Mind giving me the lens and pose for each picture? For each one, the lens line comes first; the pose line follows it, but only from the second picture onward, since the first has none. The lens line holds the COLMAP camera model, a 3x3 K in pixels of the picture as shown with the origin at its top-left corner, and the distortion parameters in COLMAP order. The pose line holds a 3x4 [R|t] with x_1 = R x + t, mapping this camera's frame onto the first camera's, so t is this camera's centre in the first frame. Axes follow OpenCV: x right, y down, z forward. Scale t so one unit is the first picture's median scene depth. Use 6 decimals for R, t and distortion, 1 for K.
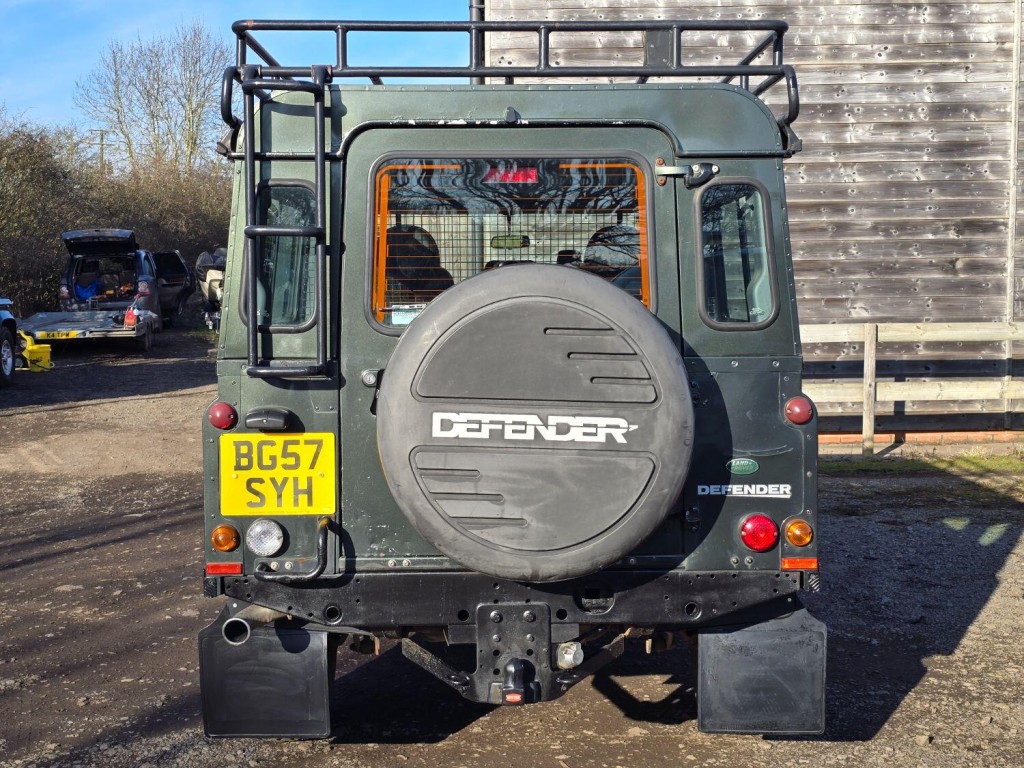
lens RADIAL K [[1359.0, 0, 516.5], [0, 1359.0, 365.5], [0, 0, 1]] dist [0.194240, -0.544191]
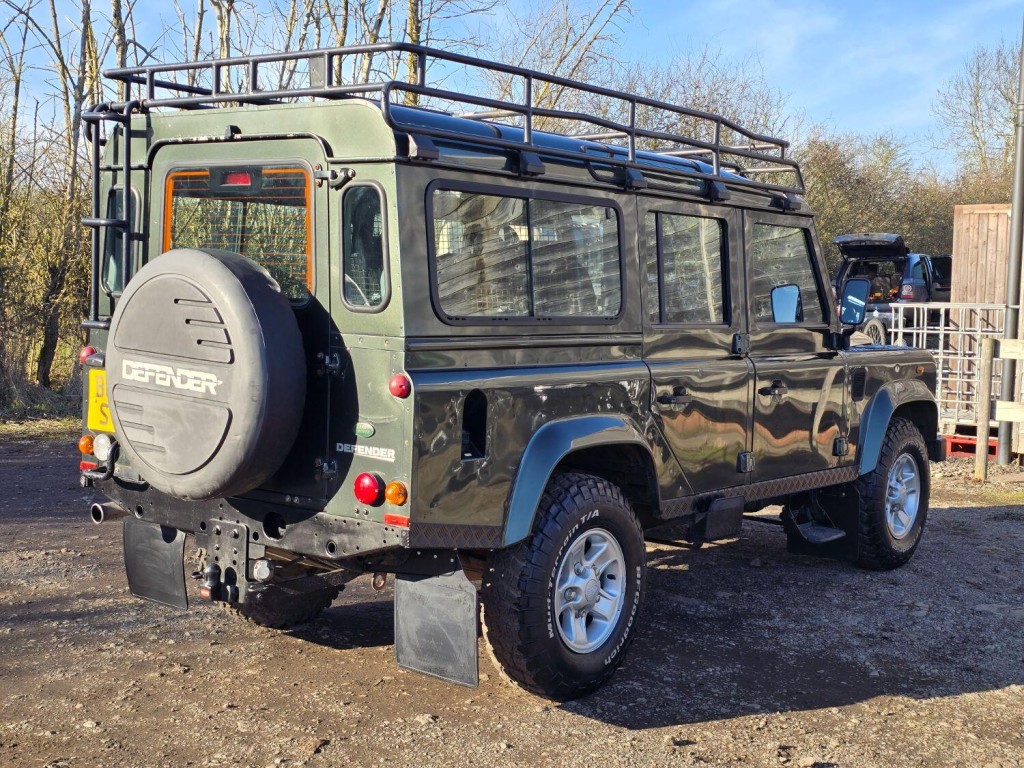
lens RADIAL K [[1359.0, 0, 516.5], [0, 1359.0, 365.5], [0, 0, 1]] dist [0.194240, -0.544191]
pose [[0.785064, 0.070432, -0.615397, 0.970569], [-0.072951, 0.997113, 0.021055, -0.014429], [0.615104, 0.028364, 0.787936, 0.168922]]
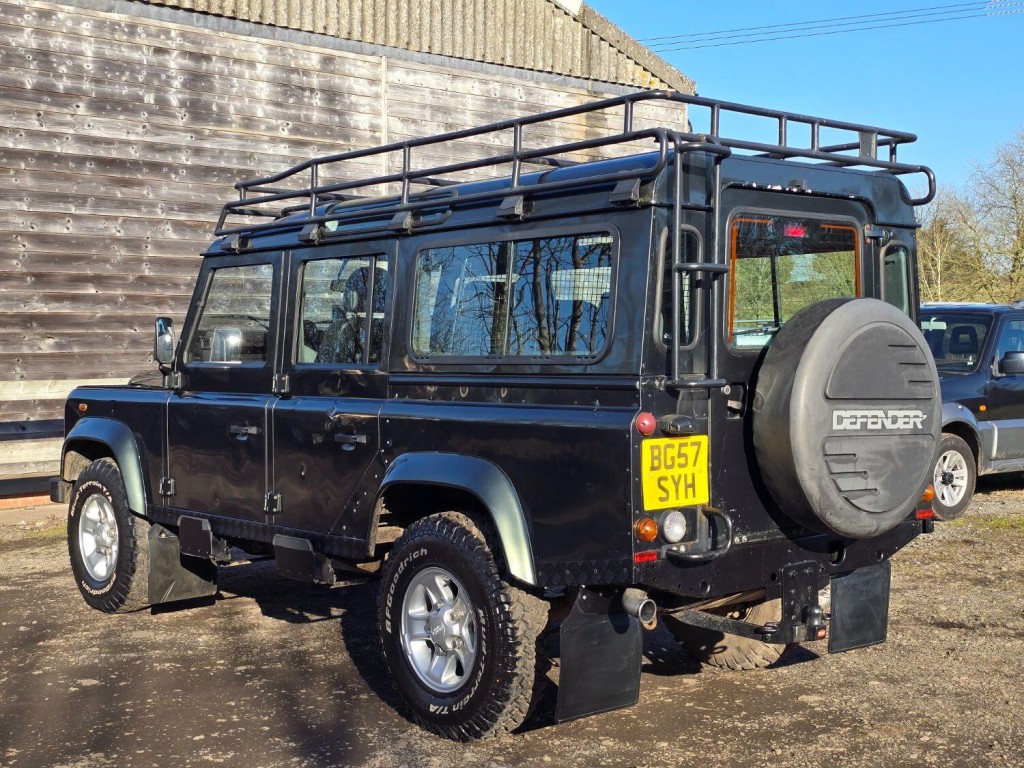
lens RADIAL K [[1359.0, 0, 516.5], [0, 1359.0, 365.5], [0, 0, 1]] dist [0.194240, -0.544191]
pose [[0.755158, -0.009978, 0.655467, -1.048074], [0.040619, 0.998675, -0.031594, 0.018848], [-0.654283, 0.050482, 0.754563, 0.193281]]
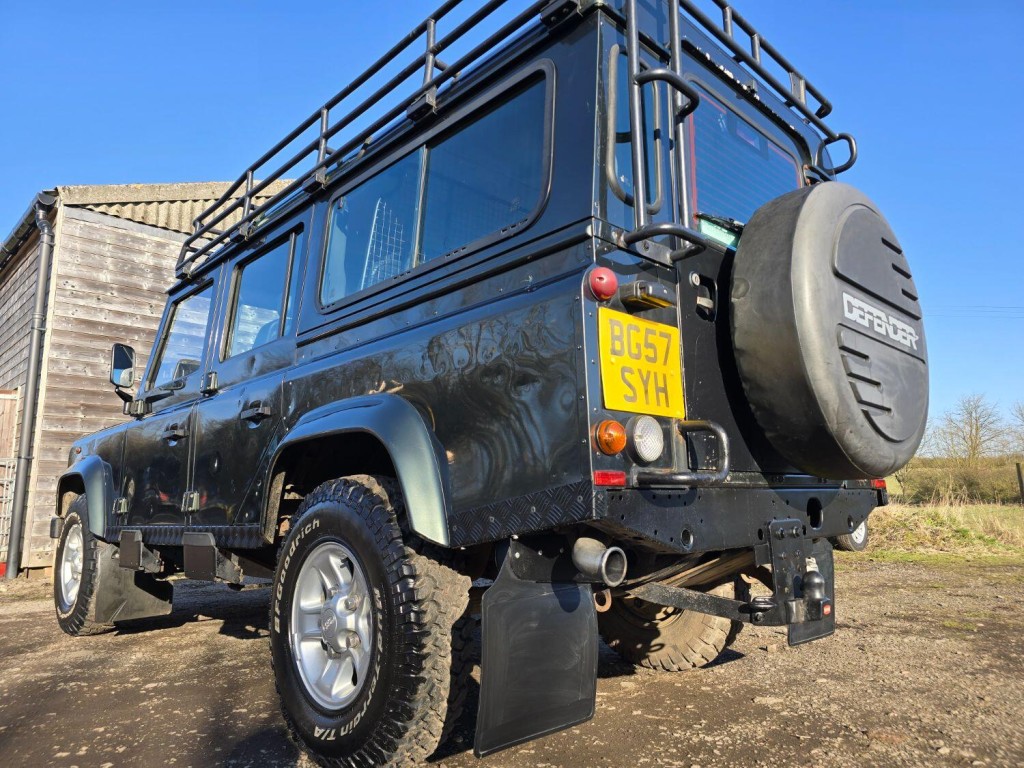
lens RADIAL K [[685.1, 0, 509.8], [0, 685.1, 380.4], [0, 0, 1]] dist [0.055721, -0.042645]
pose [[0.720392, 0.113867, 0.684156, -0.517271], [0.058914, 0.972819, -0.223945, 0.176535], [-0.691061, 0.201635, 0.694103, 0.763998]]
